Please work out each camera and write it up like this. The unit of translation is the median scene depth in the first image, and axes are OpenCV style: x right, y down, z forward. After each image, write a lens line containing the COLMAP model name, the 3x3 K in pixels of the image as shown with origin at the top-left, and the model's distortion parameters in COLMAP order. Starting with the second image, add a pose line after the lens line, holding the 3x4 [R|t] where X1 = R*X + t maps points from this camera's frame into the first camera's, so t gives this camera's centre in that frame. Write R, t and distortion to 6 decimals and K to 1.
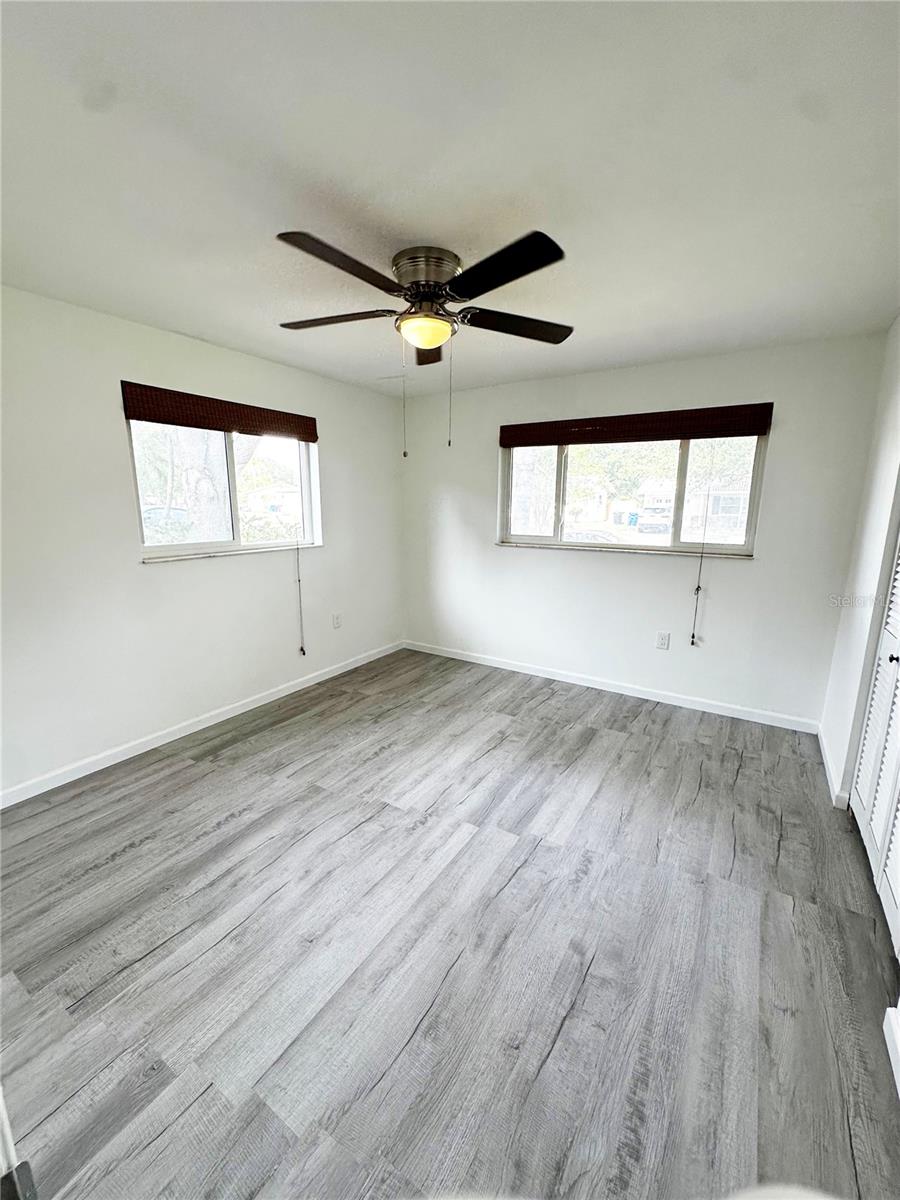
lens RADIAL K [[480.8, 0, 448.4], [0, 480.8, 596.4], [0, 0, 1]] dist [-0.007112, -0.000938]
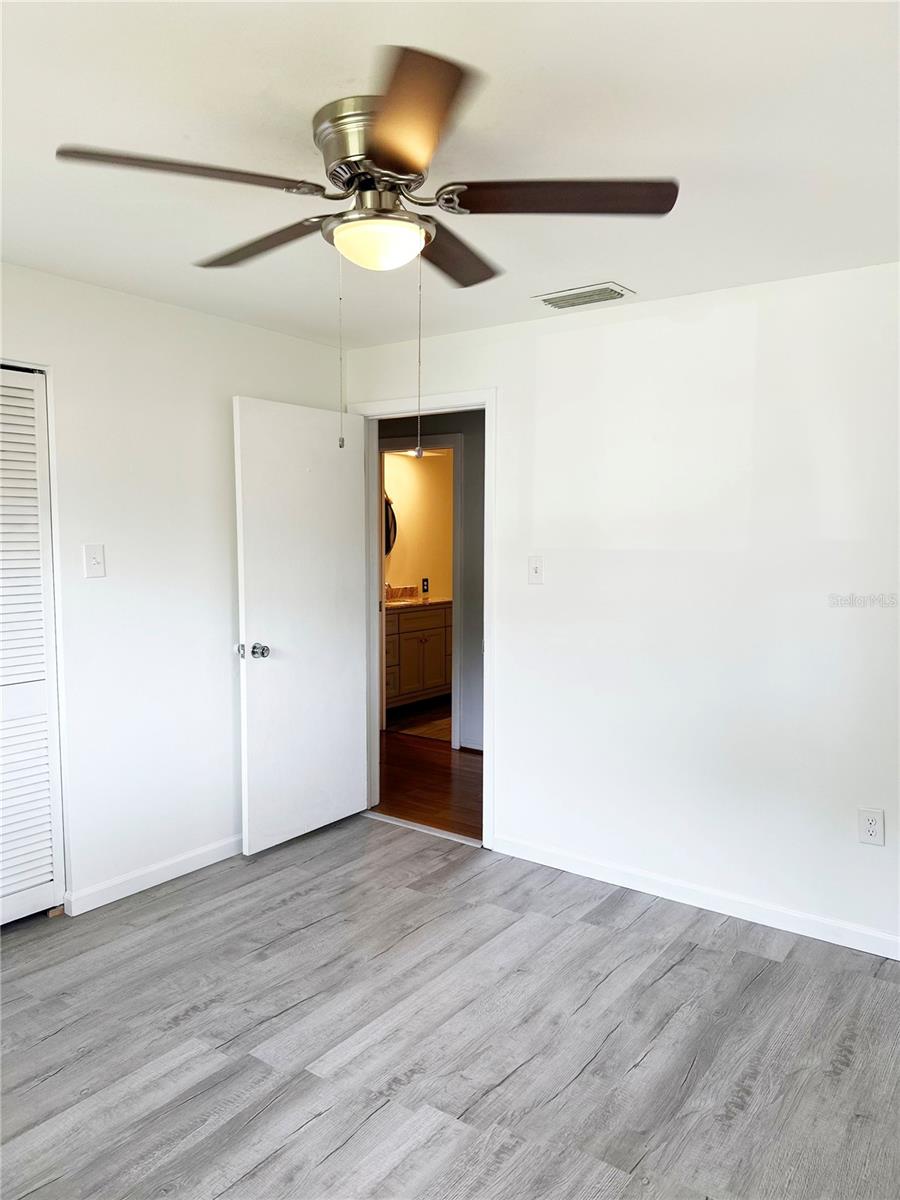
lens RADIAL K [[856.2, 0, 449.9], [0, 856.2, 600.5], [0, 0, 1]] dist [0.000850, -0.018206]
pose [[-0.998354, -0.015796, 0.055127, -0.186204], [-0.000502, 0.963682, 0.267052, -0.413272], [-0.057343, 0.266584, -0.962104, 2.055932]]
